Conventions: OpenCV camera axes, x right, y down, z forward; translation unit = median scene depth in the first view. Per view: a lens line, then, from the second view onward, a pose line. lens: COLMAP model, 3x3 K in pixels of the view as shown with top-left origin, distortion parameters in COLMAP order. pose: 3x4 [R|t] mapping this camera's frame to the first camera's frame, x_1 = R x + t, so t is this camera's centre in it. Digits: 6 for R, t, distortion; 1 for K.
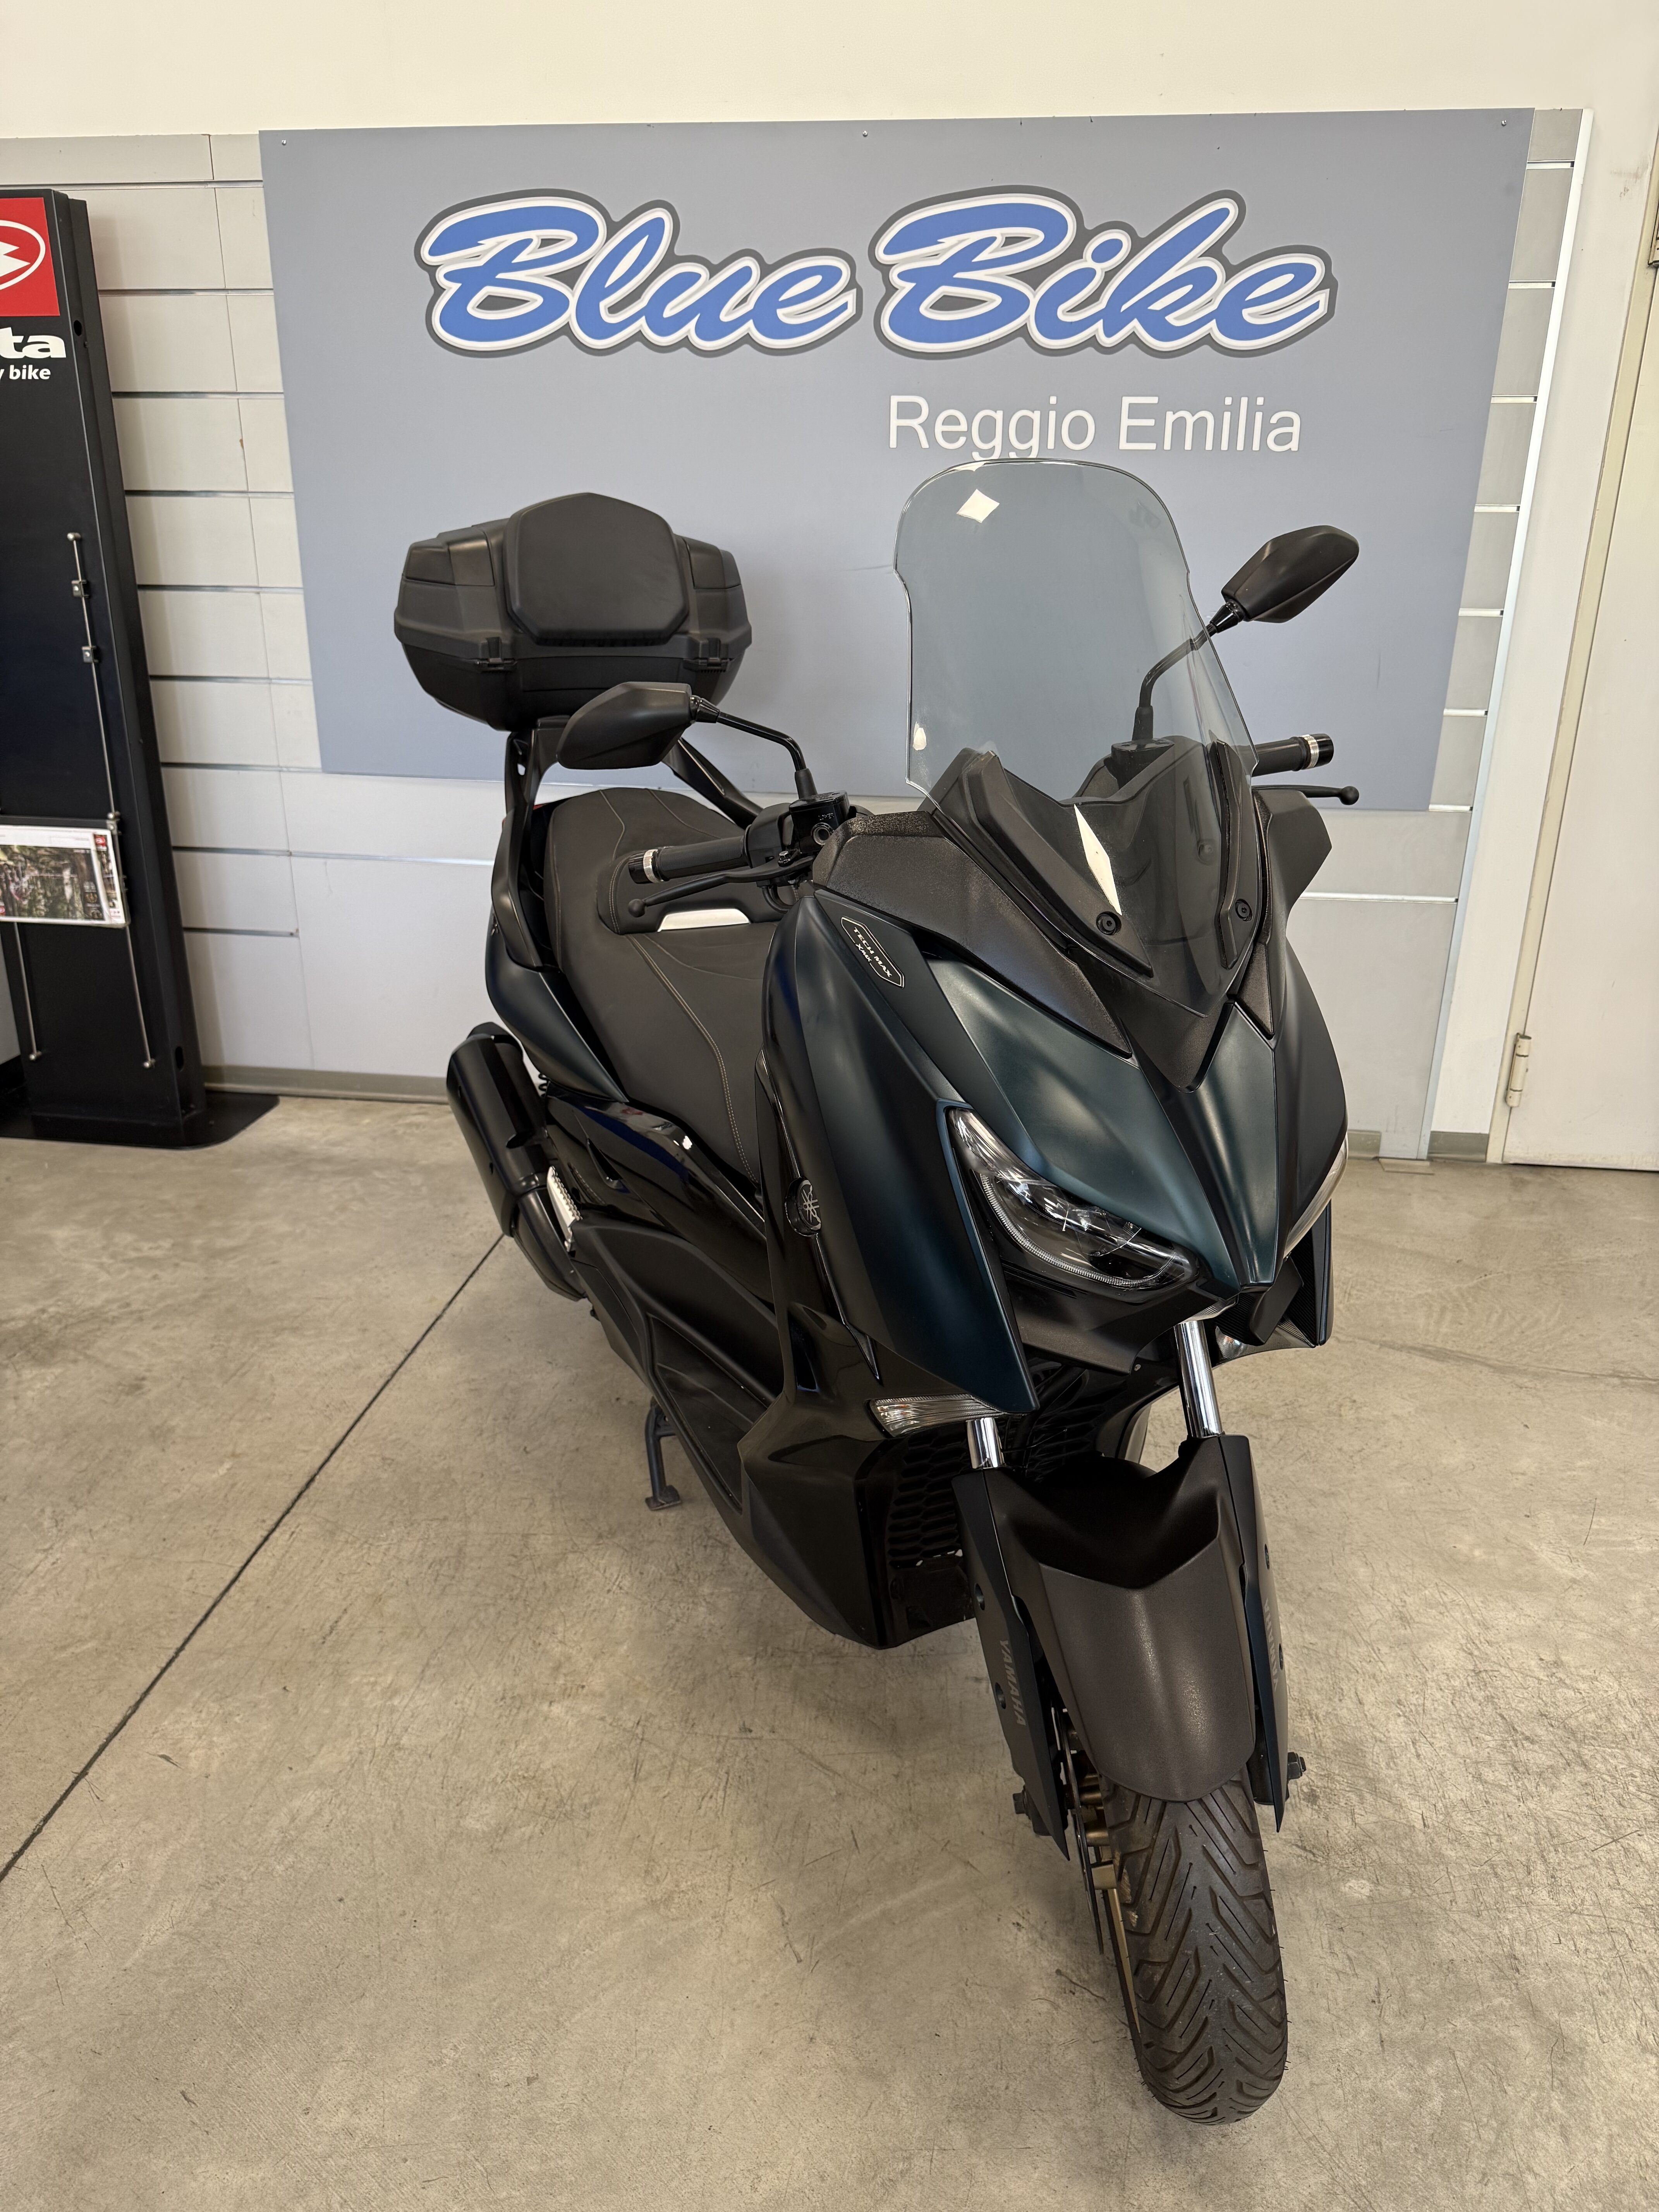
lens RADIAL K [[1557.8, 0, 819.3], [0, 1557.8, 1109.8], [0, 0, 1]] dist [0.006405, -0.012024]
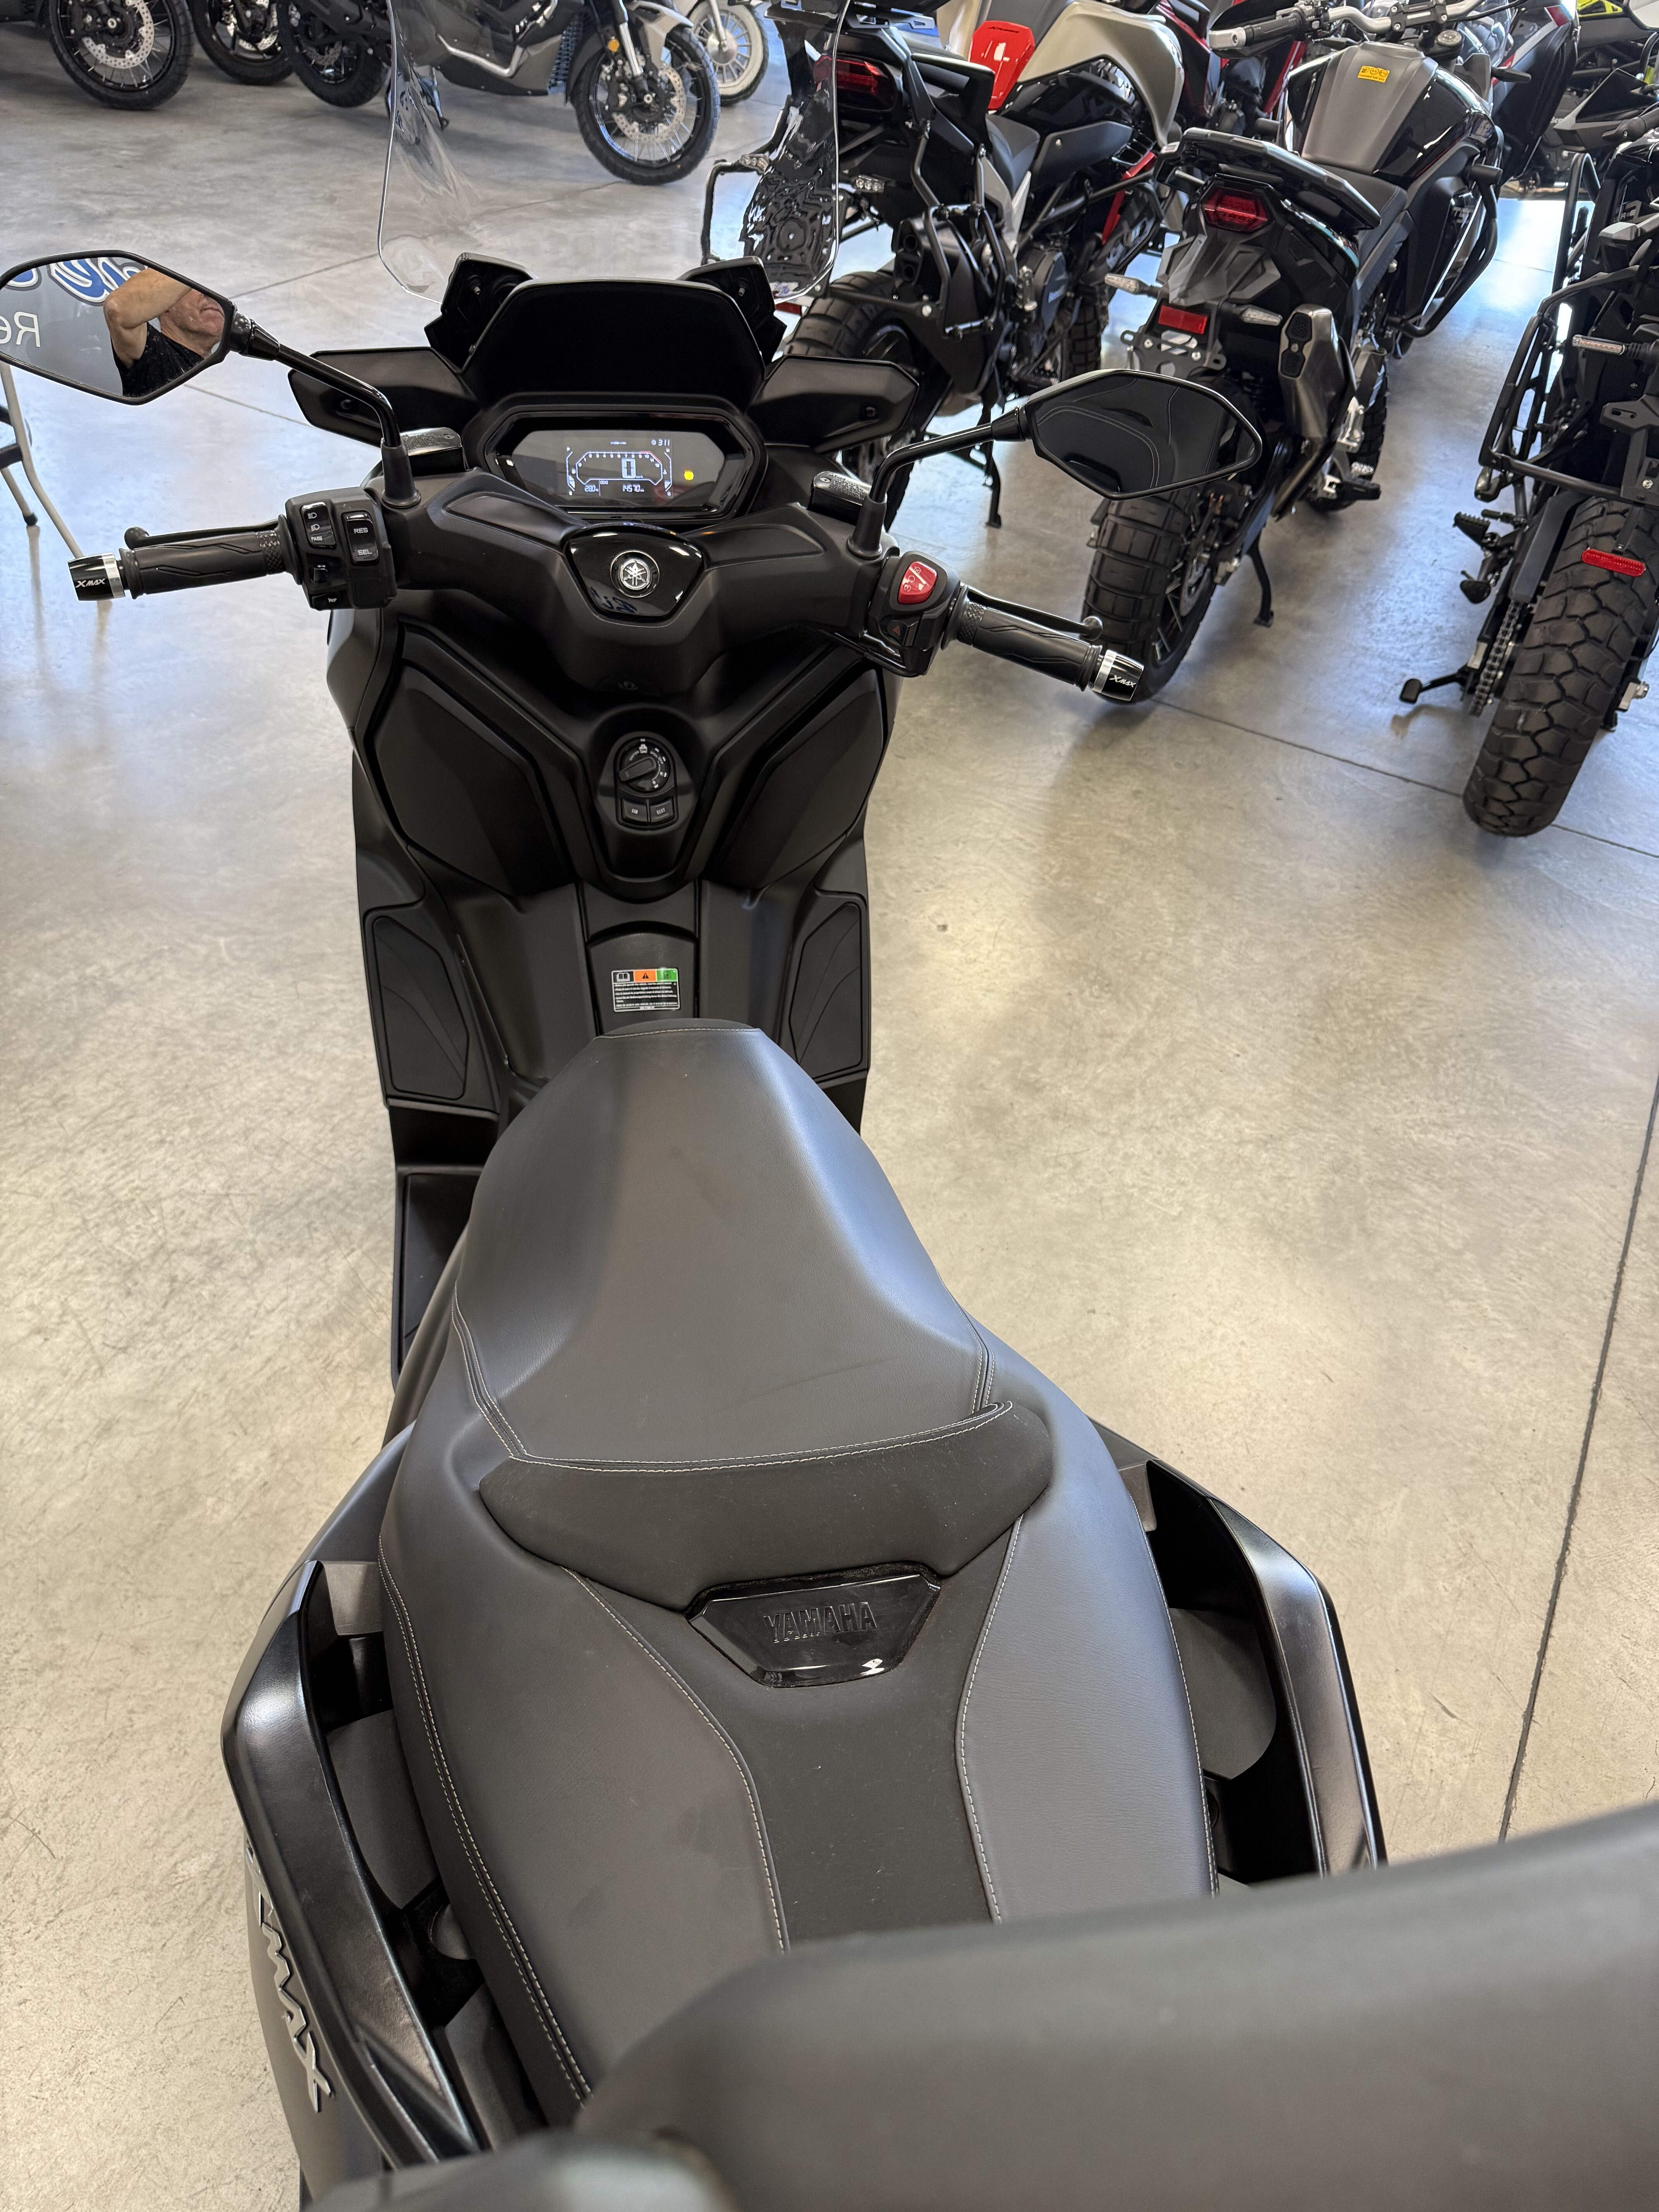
lens RADIAL K [[1557.8, 0, 827.3], [0, 1557.8, 1102.7], [0, 0, 1]] dist [0.006405, -0.012024]
pose [[-0.932327, -0.306241, 0.192310, -0.080285], [0.028826, 0.467174, 0.883695, -0.355788], [-0.360466, 0.829436, -0.426731, 0.724650]]
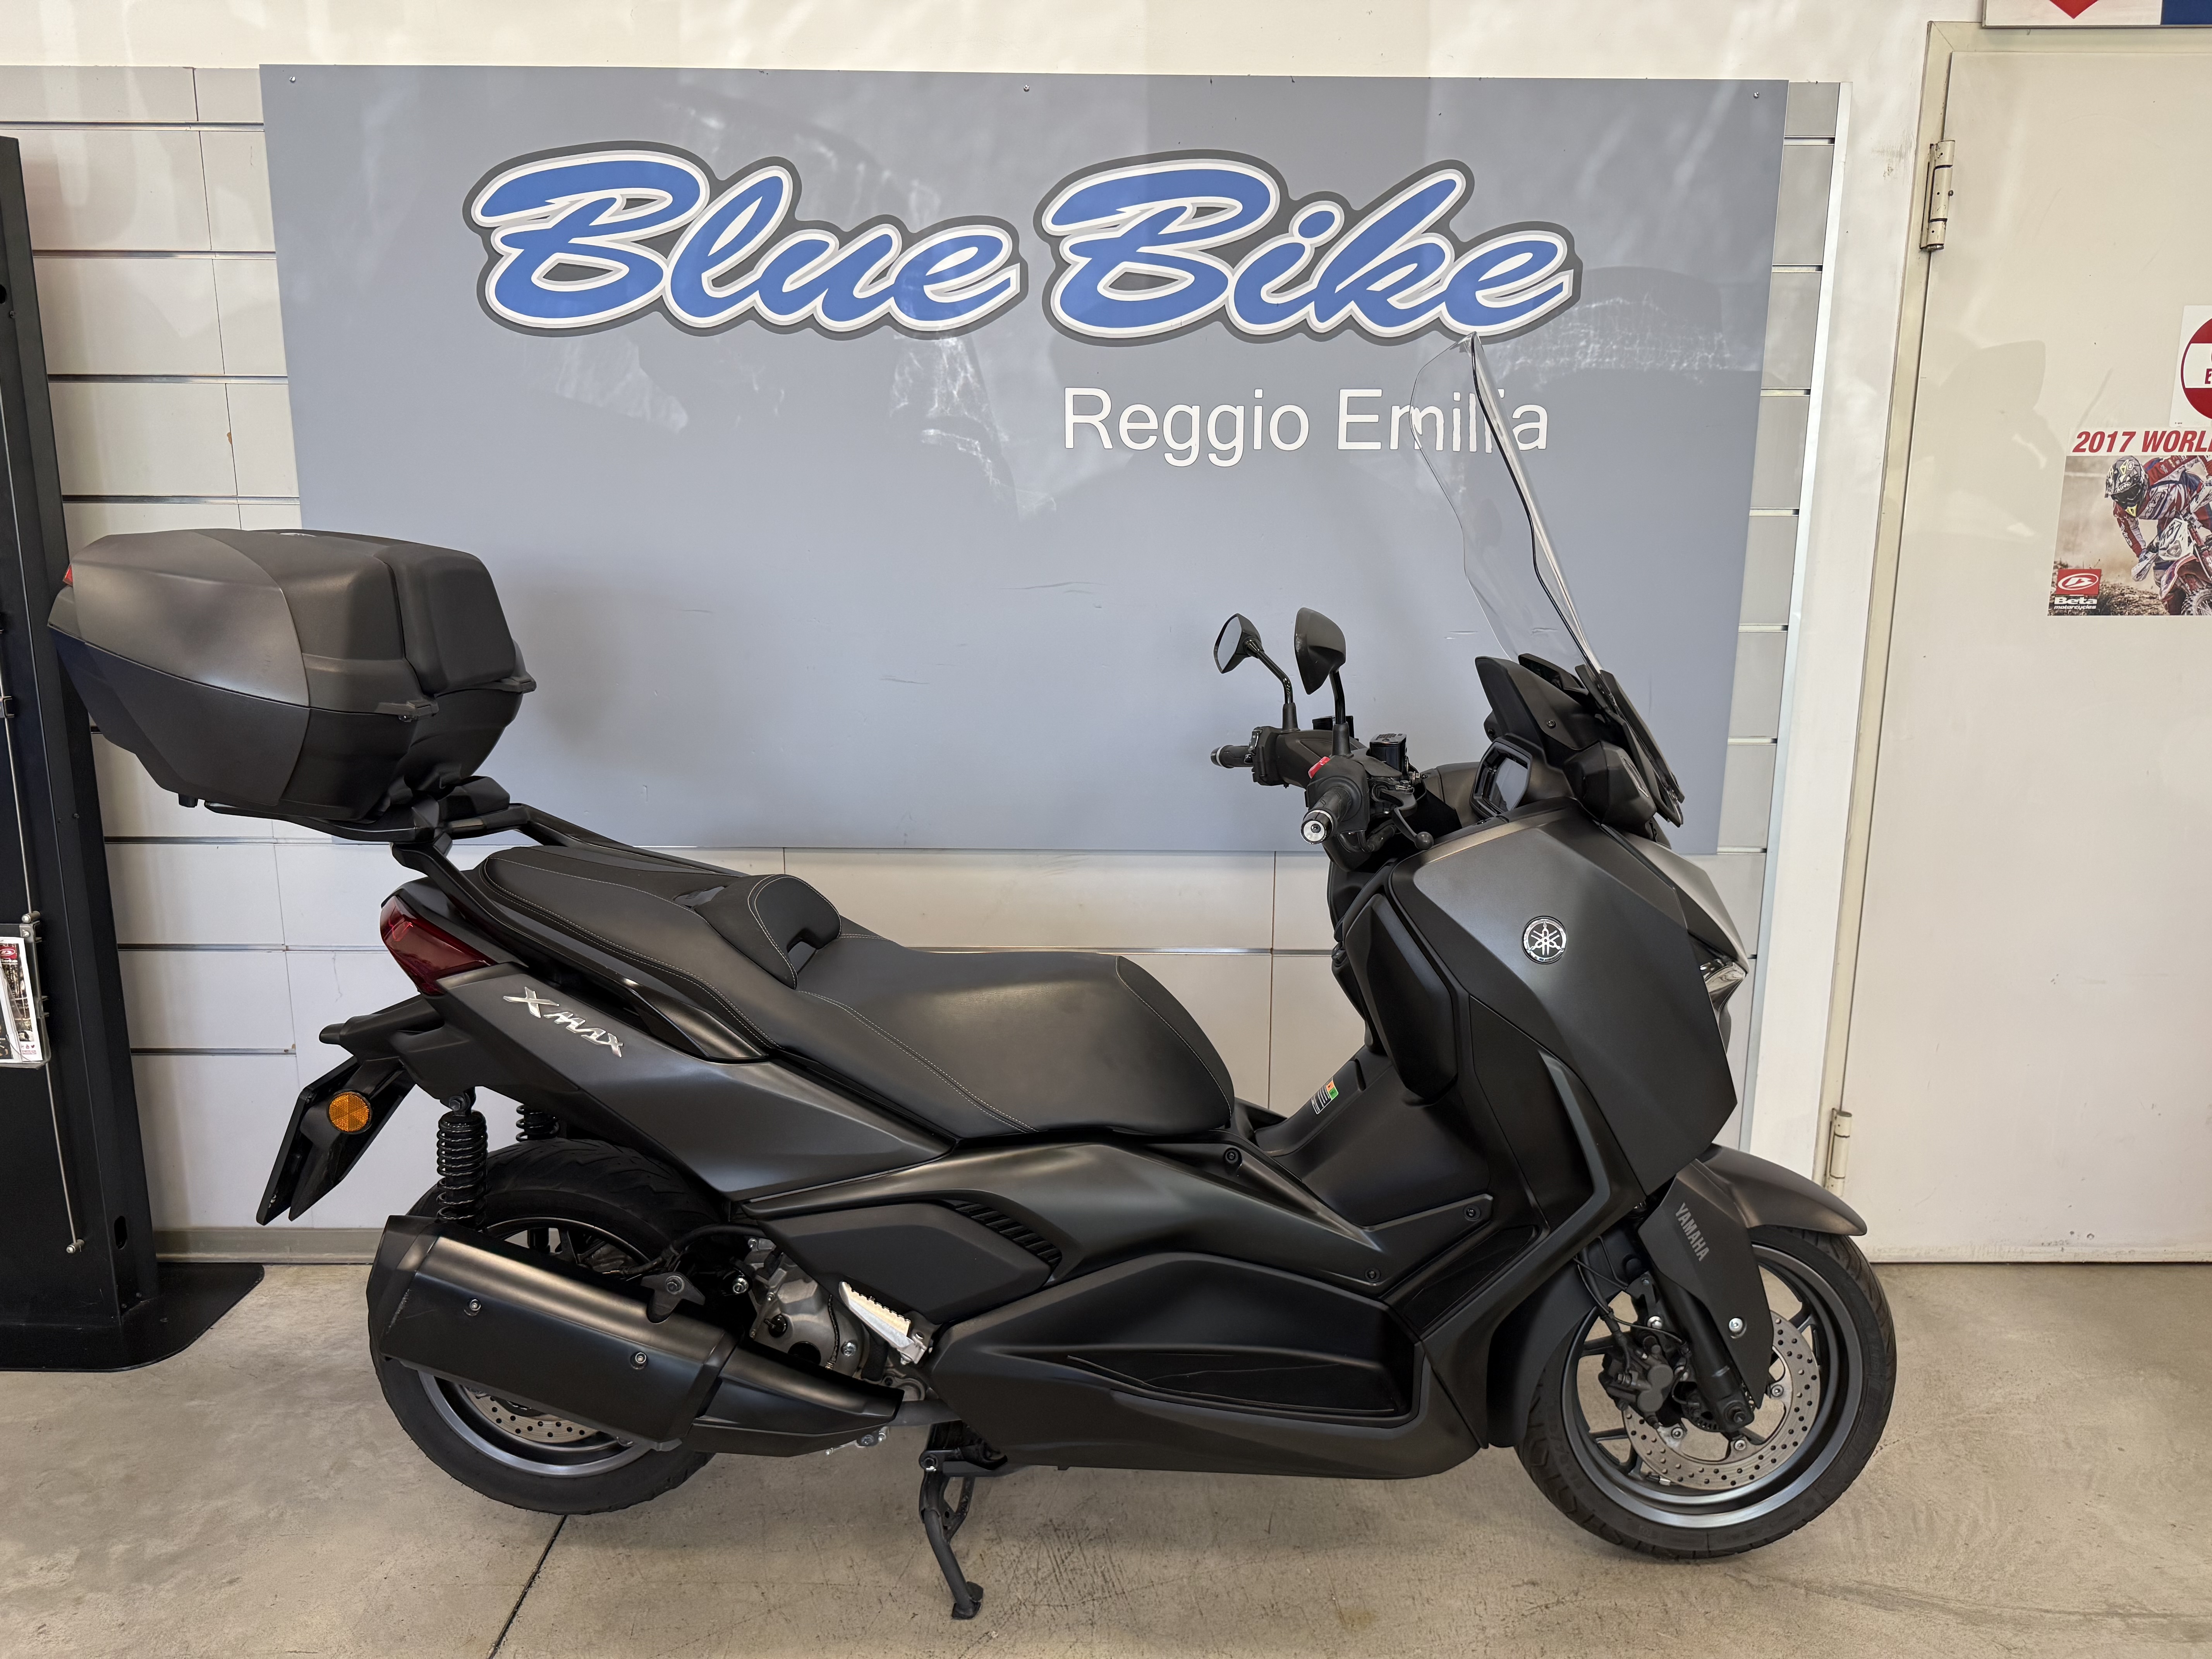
lens RADIAL K [[1557.8, 0, 1105.1], [0, 1557.8, 838.5], [0, 0, 1]] dist [0.006405, -0.012024]
pose [[0.990266, -0.032620, 0.135308, -0.054043], [0.053127, 0.987129, -0.150844, -0.097638], [-0.128646, 0.156564, 0.979254, 0.232256]]
